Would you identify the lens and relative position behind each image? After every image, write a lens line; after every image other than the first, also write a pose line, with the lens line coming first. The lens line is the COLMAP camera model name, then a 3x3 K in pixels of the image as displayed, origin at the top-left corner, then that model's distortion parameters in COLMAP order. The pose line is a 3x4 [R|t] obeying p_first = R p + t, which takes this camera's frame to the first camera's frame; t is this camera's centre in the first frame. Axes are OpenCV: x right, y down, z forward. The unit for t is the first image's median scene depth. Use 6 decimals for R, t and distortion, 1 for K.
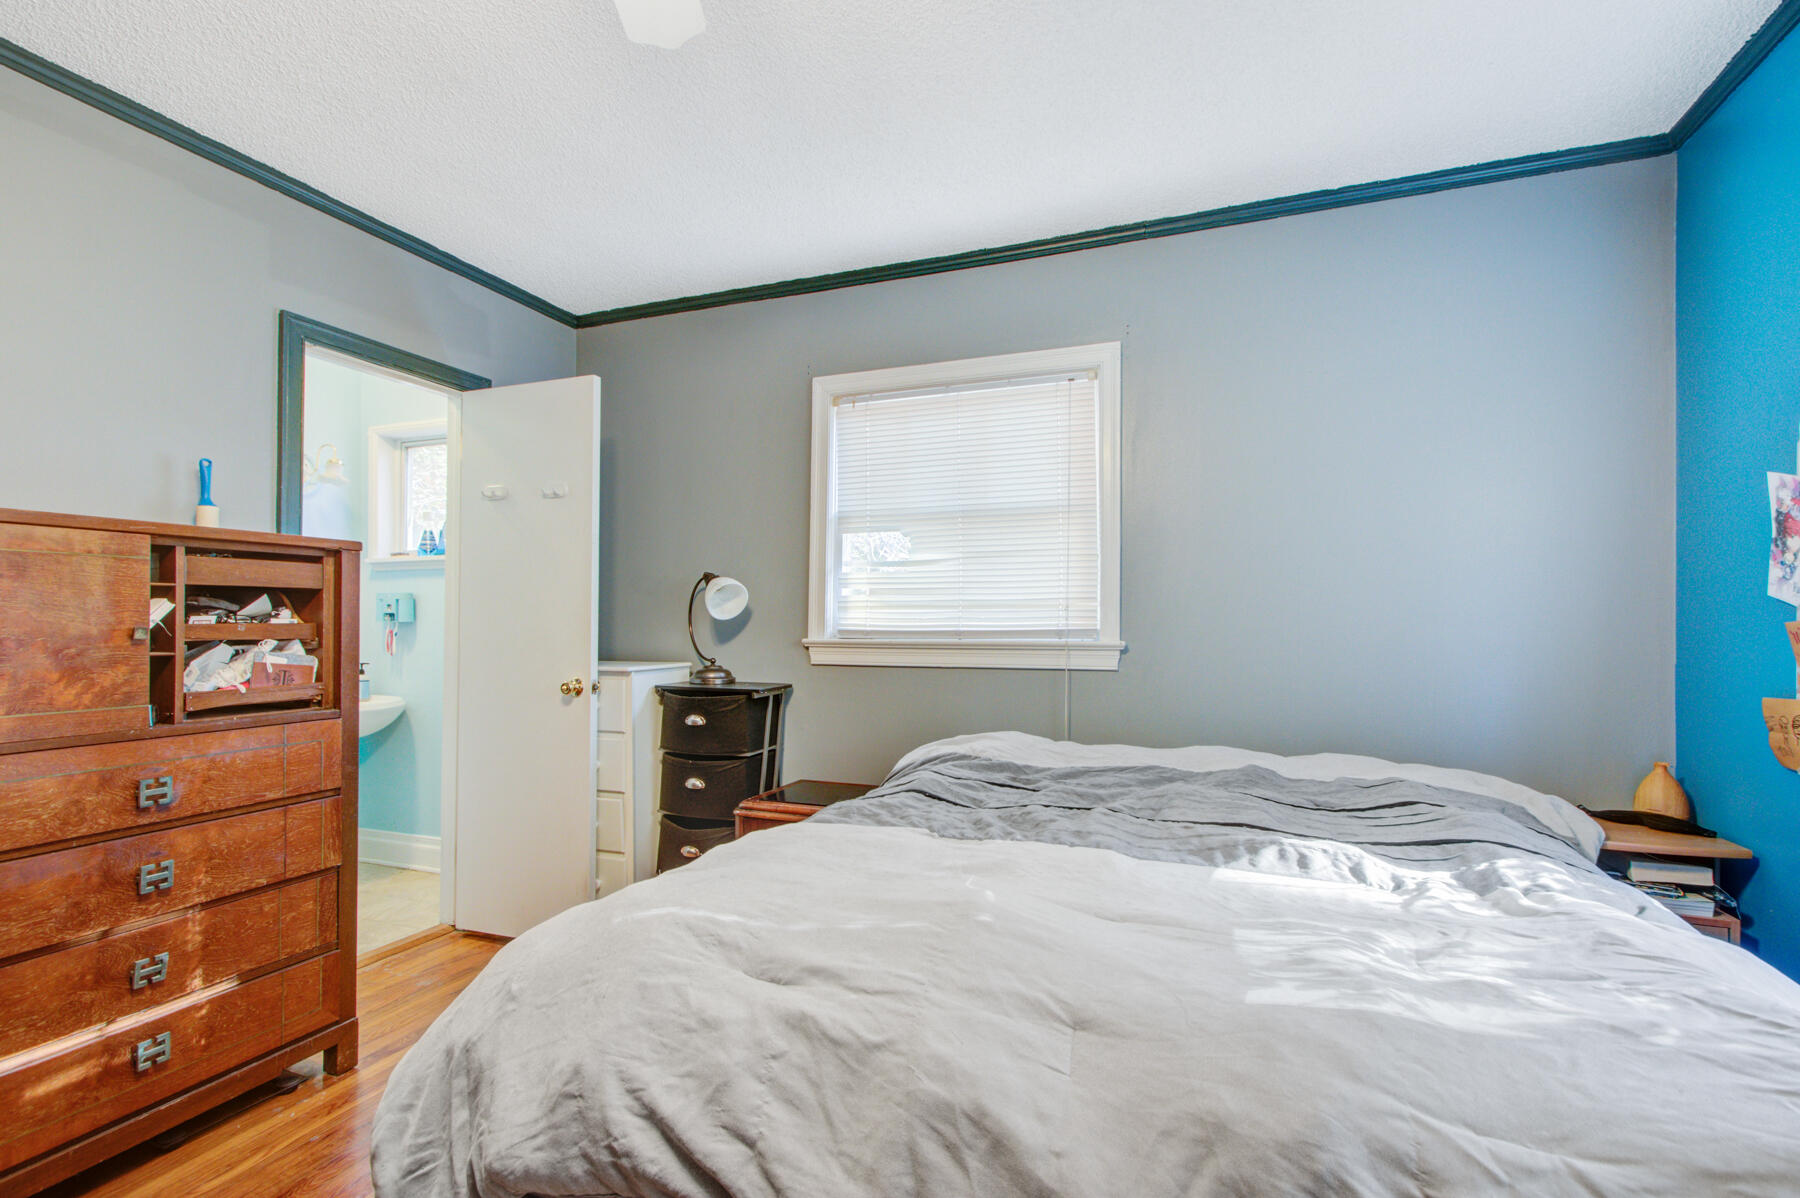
lens RADIAL K [[828.5, 0, 899.7], [0, 828.5, 610.9], [0, 0, 1]] dist [0.003978, 0.005292]
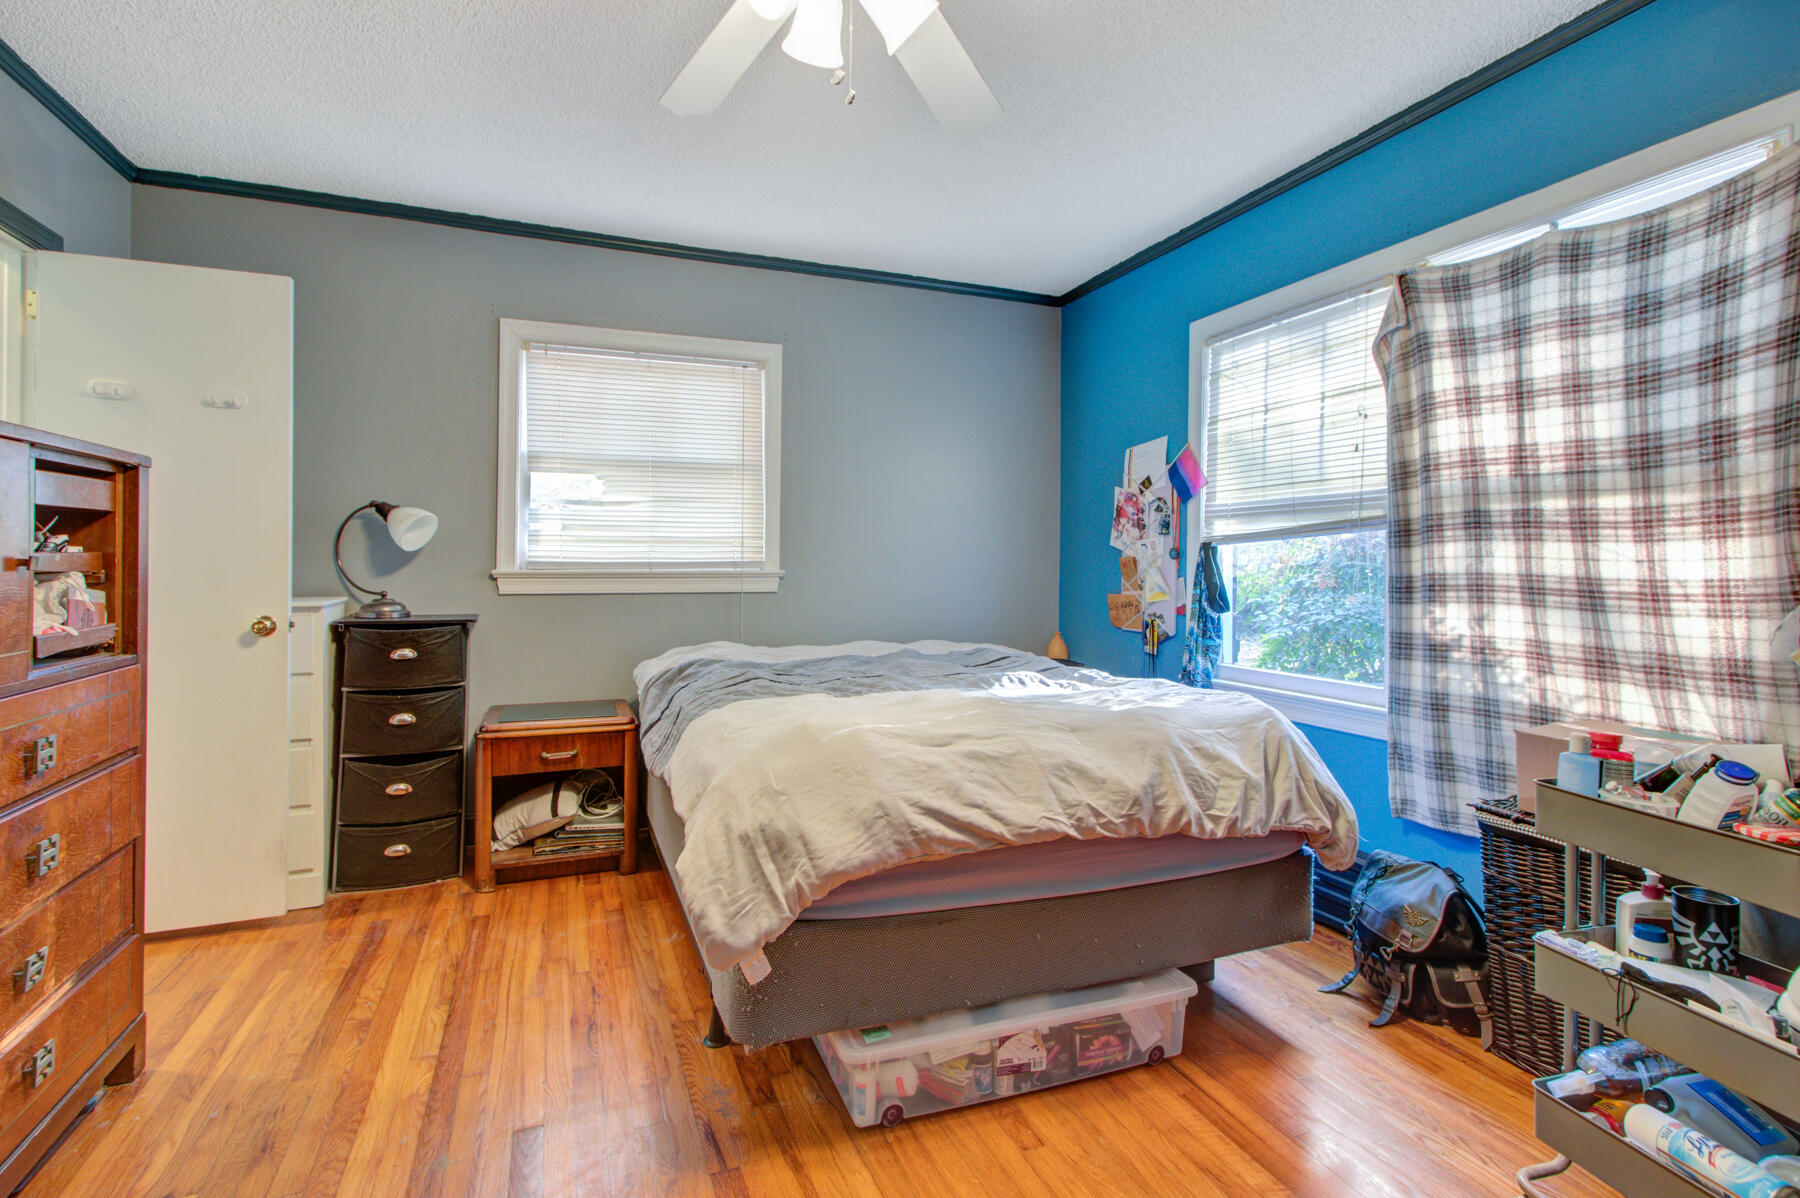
lens RADIAL K [[828.5, 0, 886.4], [0, 828.5, 552.9], [0, 0, 1]] dist [0.003978, 0.005292]
pose [[0.746064, 0.008415, 0.665821, -0.483925], [-0.015539, 0.999868, 0.004775, -0.000471], [-0.665692, -0.013908, 0.746097, -0.106538]]
